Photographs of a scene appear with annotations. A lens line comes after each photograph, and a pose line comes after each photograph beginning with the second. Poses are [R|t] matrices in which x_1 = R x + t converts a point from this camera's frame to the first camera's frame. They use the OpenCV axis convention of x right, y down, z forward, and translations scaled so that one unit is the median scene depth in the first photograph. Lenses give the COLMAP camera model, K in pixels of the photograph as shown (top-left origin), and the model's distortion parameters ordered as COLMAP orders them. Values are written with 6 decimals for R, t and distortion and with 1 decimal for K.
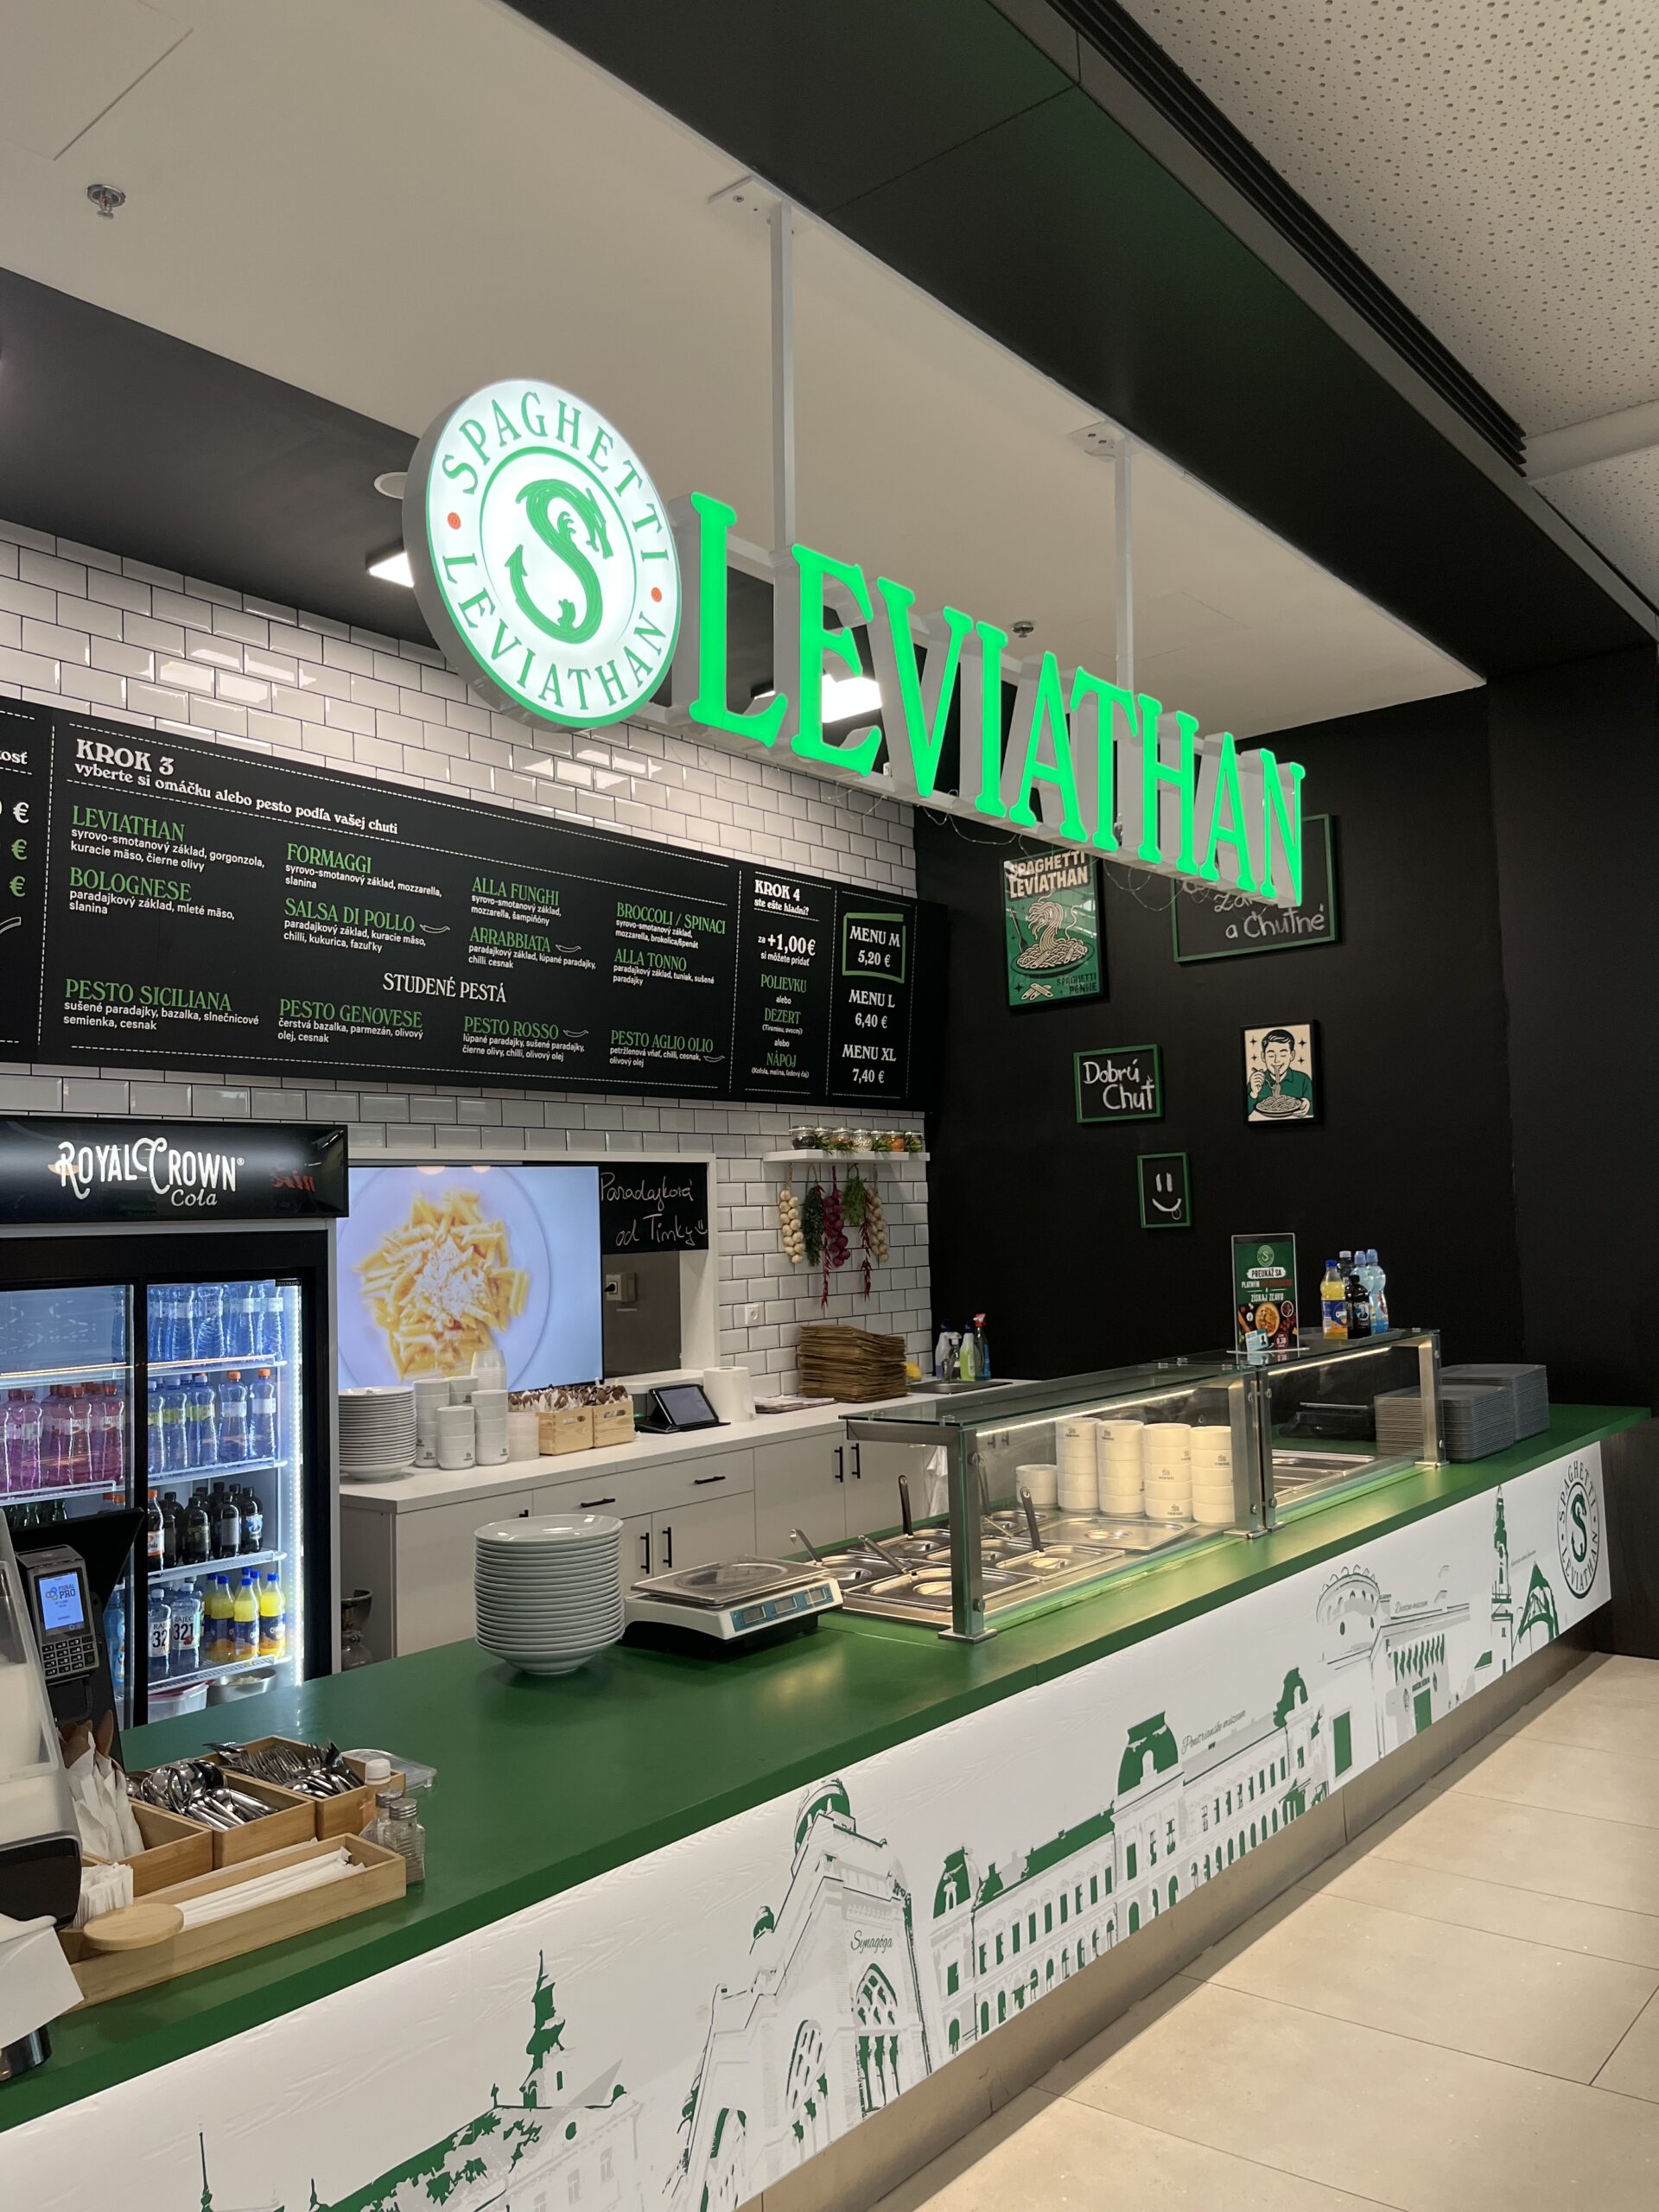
lens RADIAL K [[1676.7, 0, 829.5], [0, 1676.7, 1106.0], [0, 0, 1]] dist [0.057263, -0.075000]
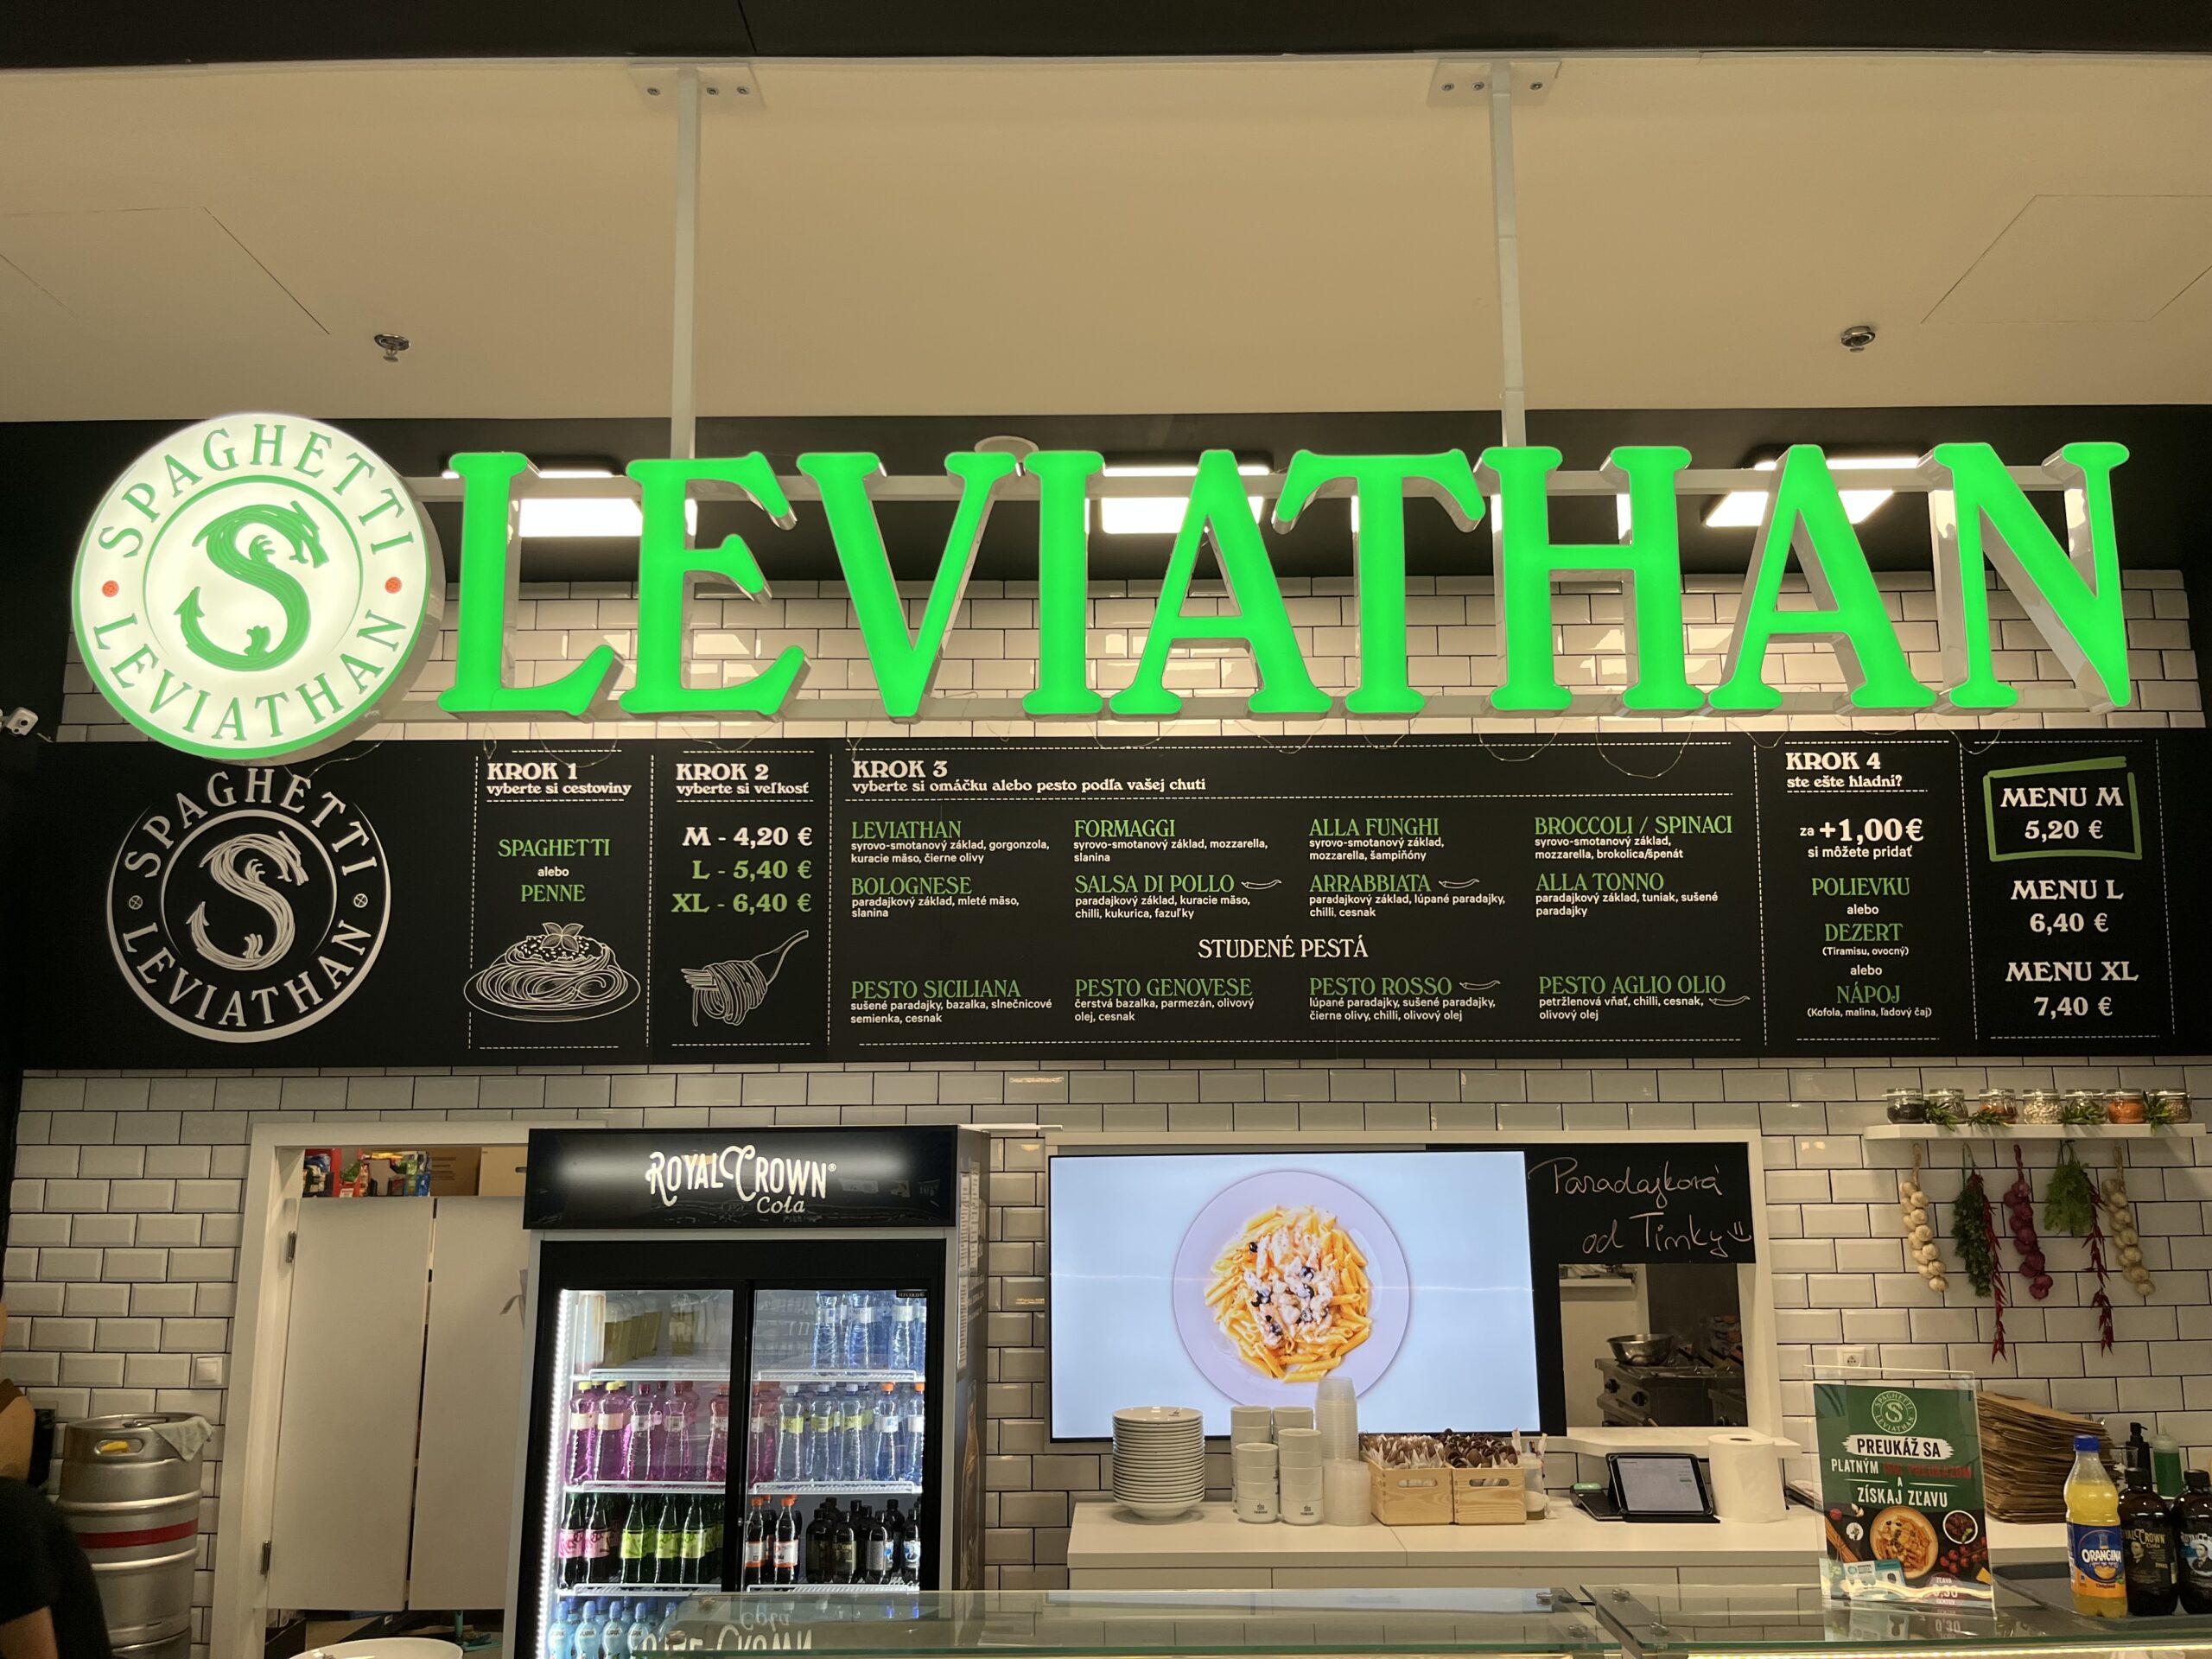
lens RADIAL K [[1676.7, 0, 1136.3], [0, 1676.7, 835.3], [0, 0, 1]] dist [0.057263, -0.075000]
pose [[0.632187, -0.120166, -0.765441, 0.448699], [0.041074, 0.991709, -0.121764, -0.027004], [0.773727, 0.045537, 0.631881, 0.414658]]
